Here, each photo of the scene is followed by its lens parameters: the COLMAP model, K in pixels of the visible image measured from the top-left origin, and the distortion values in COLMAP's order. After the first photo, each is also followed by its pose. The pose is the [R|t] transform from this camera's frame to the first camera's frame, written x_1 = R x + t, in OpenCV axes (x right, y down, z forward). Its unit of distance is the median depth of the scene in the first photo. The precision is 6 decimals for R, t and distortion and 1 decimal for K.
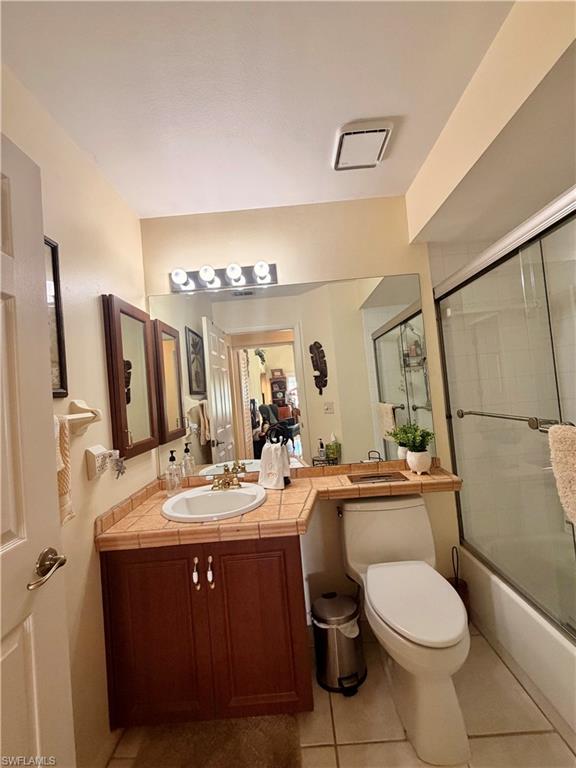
lens RADIAL K [[306.1, 0, 289.6], [0, 306.1, 381.1], [0, 0, 1]] dist [0.000902, -0.000063]
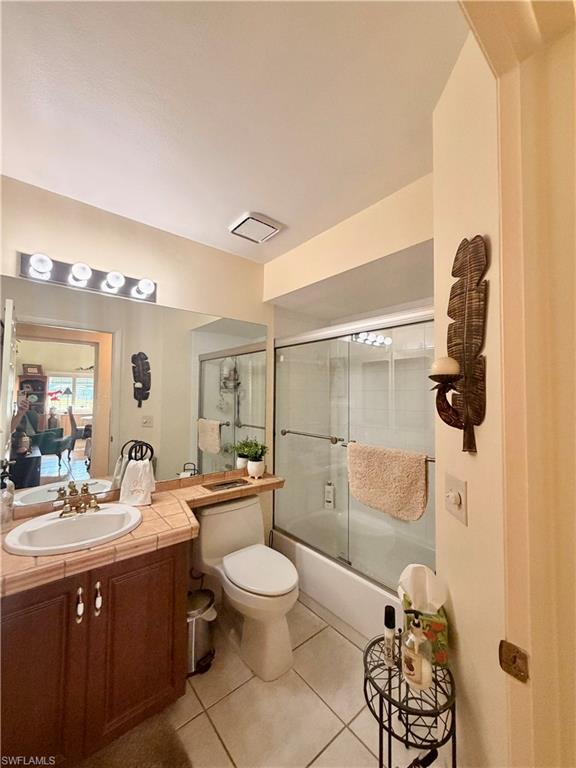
lens RADIAL K [[306.1, 0, 286.9], [0, 306.1, 381.0], [0, 0, 1]] dist [0.000902, -0.000063]
pose [[0.756743, 0.117990, 0.642976, -0.362612], [-0.095131, 0.992983, -0.070255, -0.029997], [-0.646753, -0.008002, 0.762658, -0.078370]]
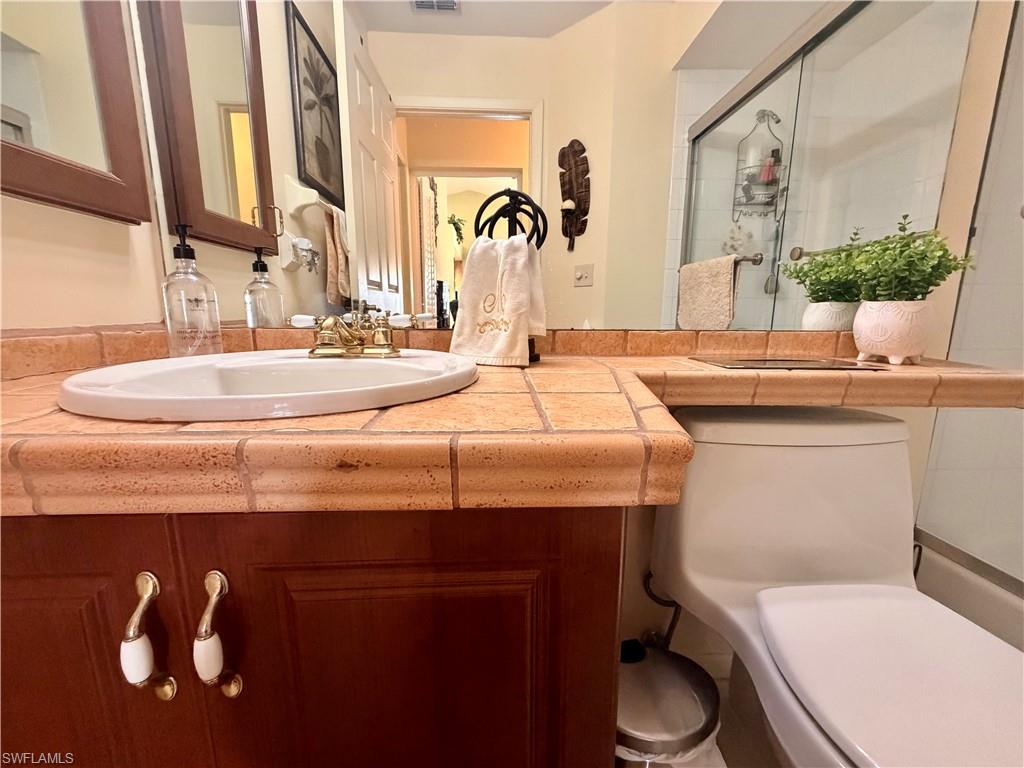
lens RADIAL K [[408.1, 0, 510.5], [0, 408.1, 385.0], [0, 0, 1]] dist [0.000902, -0.000063]
pose [[0.994974, 0.077951, 0.062851, -0.059721], [-0.089781, 0.972423, 0.215249, 0.263126], [-0.044339, -0.219810, 0.974534, 0.532663]]
